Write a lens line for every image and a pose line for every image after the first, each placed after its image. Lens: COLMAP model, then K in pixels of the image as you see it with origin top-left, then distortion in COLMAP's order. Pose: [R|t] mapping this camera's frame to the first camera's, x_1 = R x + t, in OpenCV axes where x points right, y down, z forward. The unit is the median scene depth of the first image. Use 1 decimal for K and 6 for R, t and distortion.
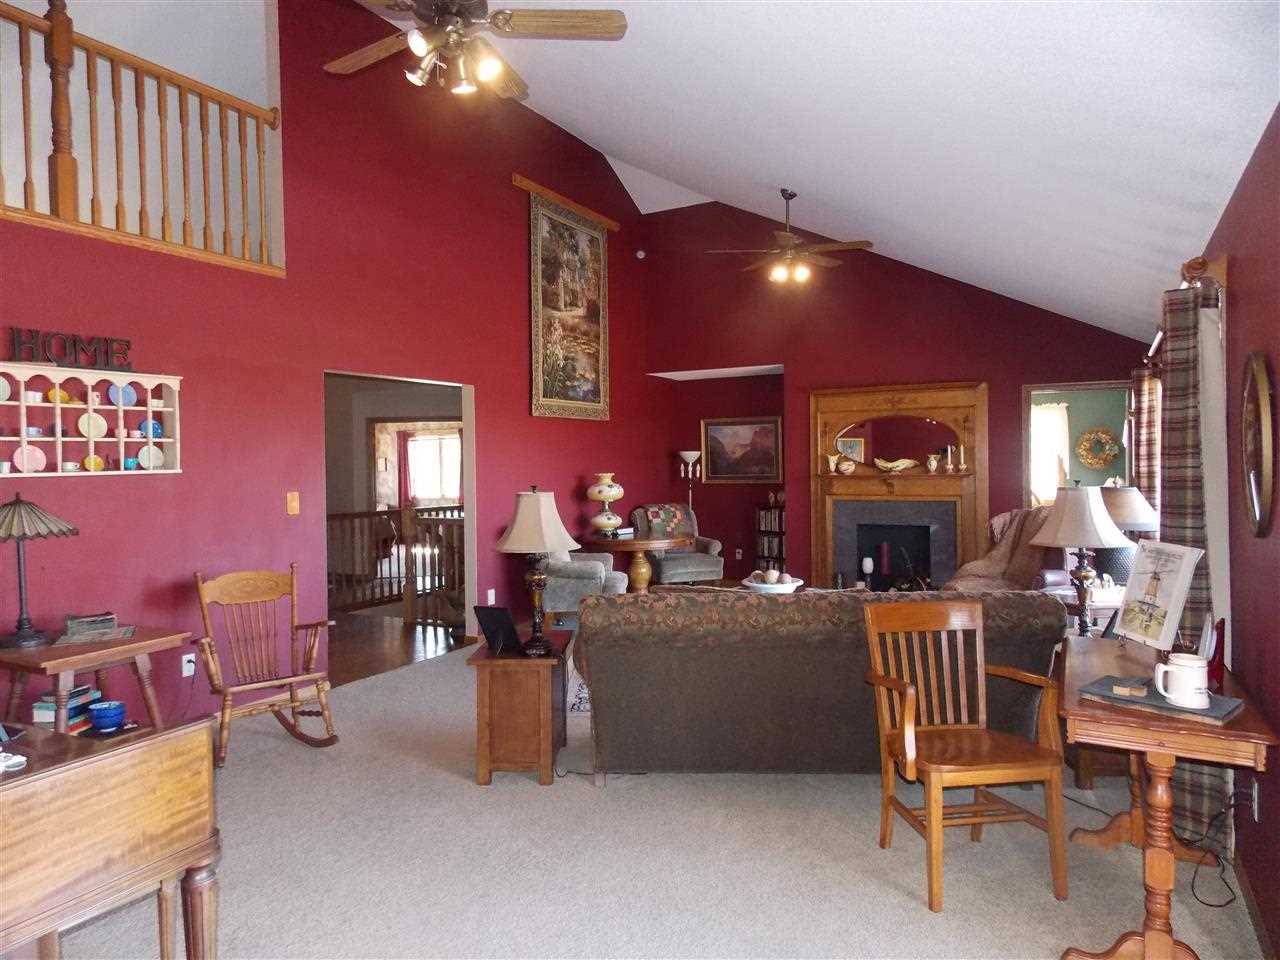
lens RADIAL K [[858.0, 0, 638.5], [0, 858.0, 473.2], [0, 0, 1]] dist [0.010648, -0.001560]
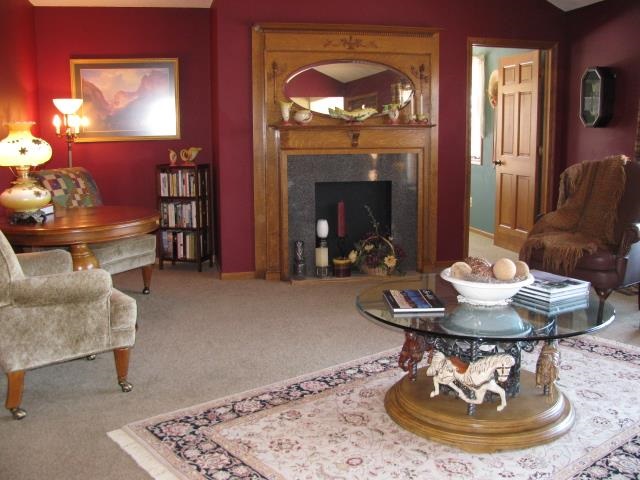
lens RADIAL K [[666.2, 0, 320.0], [0, 666.2, 238.6], [0, 0, 1]] dist [-0.200006, 0.018983]
pose [[0.756273, -0.098641, 0.646777, -0.182363], [0.005386, 0.989474, 0.144608, 0.018117], [-0.654234, -0.105880, 0.748844, 0.489612]]
